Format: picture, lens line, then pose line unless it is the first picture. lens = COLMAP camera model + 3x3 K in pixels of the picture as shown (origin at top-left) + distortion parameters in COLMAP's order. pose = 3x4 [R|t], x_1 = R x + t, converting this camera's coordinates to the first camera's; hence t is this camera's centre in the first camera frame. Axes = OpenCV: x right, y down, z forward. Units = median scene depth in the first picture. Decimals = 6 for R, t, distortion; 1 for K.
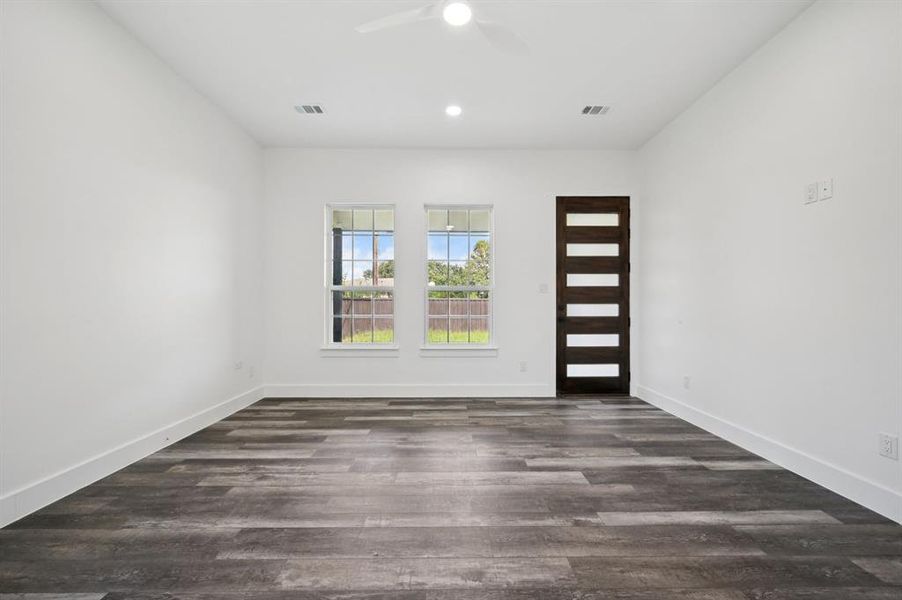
lens RADIAL K [[357.5, 0, 452.0], [0, 357.5, 302.9], [0, 0, 1]] dist [-0.000621, -0.000620]
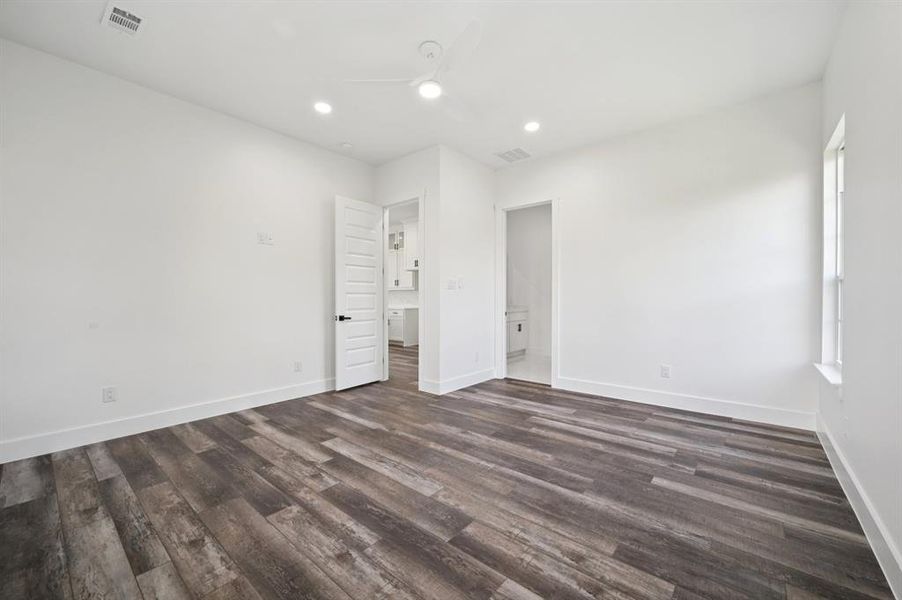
lens RADIAL K [[357.5, 0, 457.4], [0, 357.5, 301.7], [0, 0, 1]] dist [-0.000621, -0.000620]
pose [[-0.766341, -0.005603, 0.642410, -0.683048], [-0.003573, 0.999984, 0.004459, -0.011253], [-0.642425, 0.001121, -0.766348, 1.446117]]
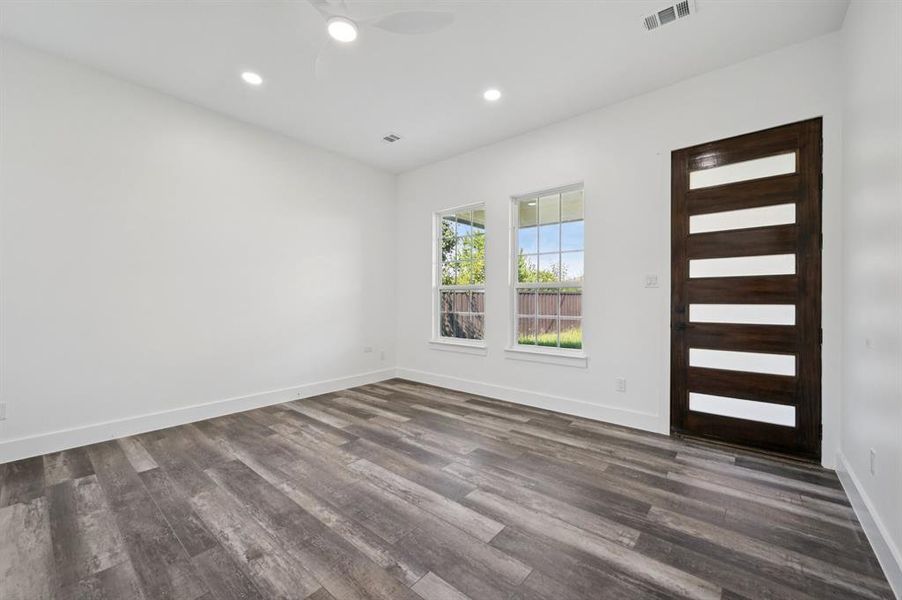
lens RADIAL K [[357.5, 0, 453.6], [0, 357.5, 296.3], [0, 0, 1]] dist [-0.000621, -0.000620]
pose [[0.761293, -0.004788, -0.648390, 0.690719], [0.005012, 0.999986, -0.001500, -0.020846], [0.648388, -0.002108, 0.761307, 0.303845]]
